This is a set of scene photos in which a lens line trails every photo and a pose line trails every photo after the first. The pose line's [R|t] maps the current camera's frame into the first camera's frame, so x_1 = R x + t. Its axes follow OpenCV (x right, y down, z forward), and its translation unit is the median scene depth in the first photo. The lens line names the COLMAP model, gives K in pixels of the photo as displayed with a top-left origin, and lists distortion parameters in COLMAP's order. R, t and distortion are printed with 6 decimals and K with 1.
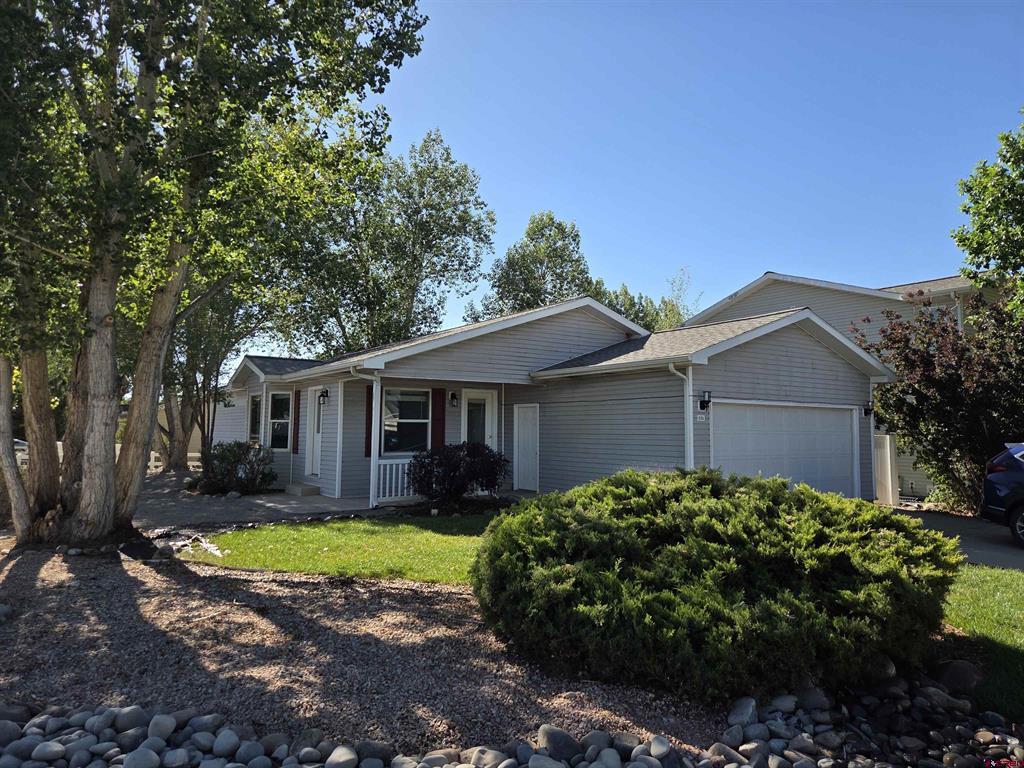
lens RADIAL K [[680.1, 0, 512.0], [0, 680.1, 384.0], [0, 0, 1]] dist [0.033635, -0.003018]
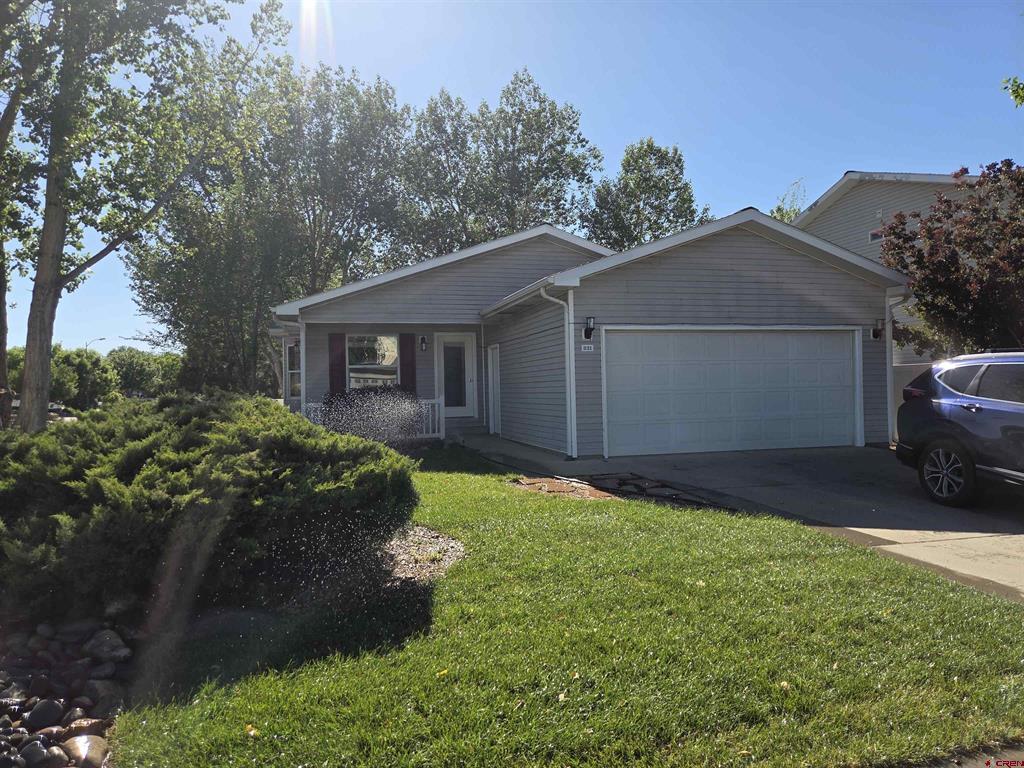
lens RADIAL K [[680.1, 0, 512.0], [0, 680.1, 384.0], [0, 0, 1]] dist [0.033635, -0.003018]
pose [[0.940070, -0.028316, -0.339804, 0.360381], [0.050215, 0.997177, 0.055825, 0.031425], [0.337264, -0.069542, 0.938838, 0.101945]]
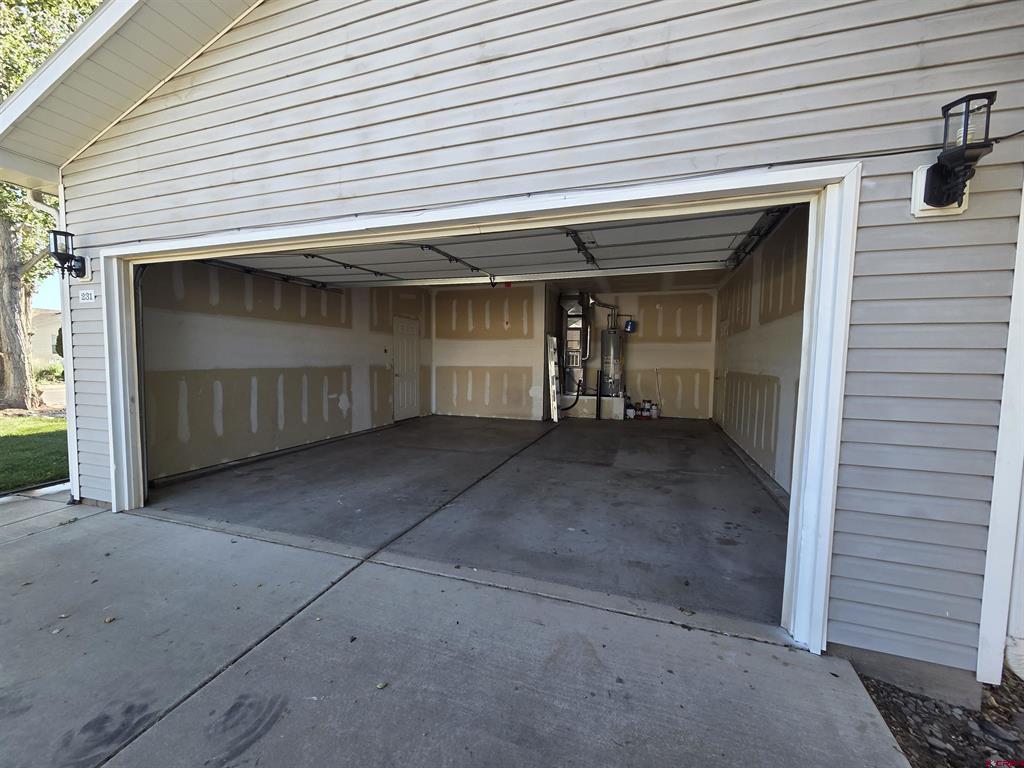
lens RADIAL K [[419.9, 0, 508.8], [0, 419.9, 388.5], [0, 0, 1]] dist [-0.000732, -0.000346]
pose [[0.587230, 0.053440, -0.807654, 0.501081], [0.047275, 0.993850, 0.100133, 0.071696], [0.808039, -0.096983, 0.581092, 0.785874]]
